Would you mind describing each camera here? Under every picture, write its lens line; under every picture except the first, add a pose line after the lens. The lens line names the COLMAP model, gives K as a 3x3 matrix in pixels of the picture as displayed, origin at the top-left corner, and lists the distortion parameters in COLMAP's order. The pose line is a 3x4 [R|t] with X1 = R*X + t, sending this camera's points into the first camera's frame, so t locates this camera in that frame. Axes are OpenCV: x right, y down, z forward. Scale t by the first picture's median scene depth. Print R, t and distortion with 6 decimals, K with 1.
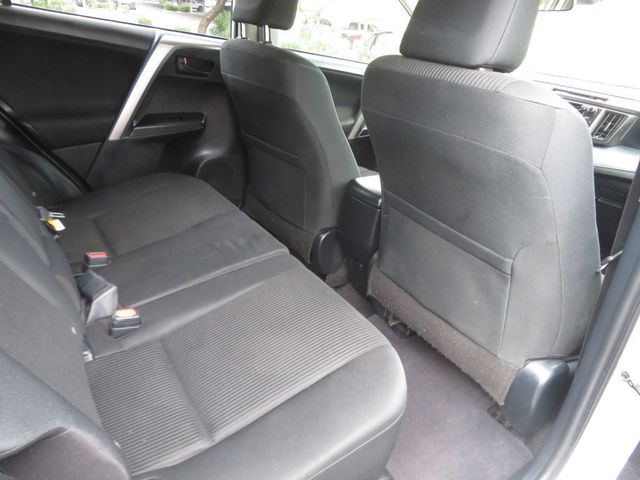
lens RADIAL K [[459.1, 0, 320.0], [0, 459.1, 240.0], [0, 0, 1]] dist [-0.001229, 0.001705]
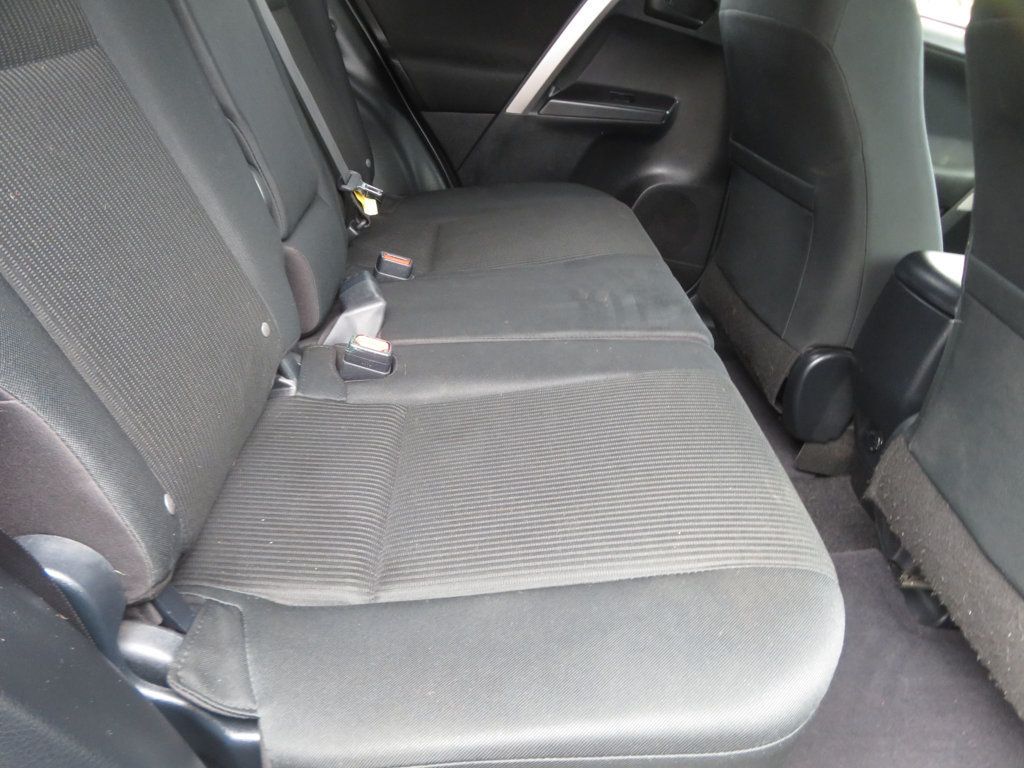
lens RADIAL K [[734.6, 0, 512.0], [0, 734.6, 384.0], [0, 0, 1]] dist [-0.001229, 0.001705]
pose [[0.849290, 0.293247, -0.438990, 0.090912], [-0.292814, 0.953567, 0.070495, 0.062720], [0.439279, 0.068671, 0.895722, 0.181327]]
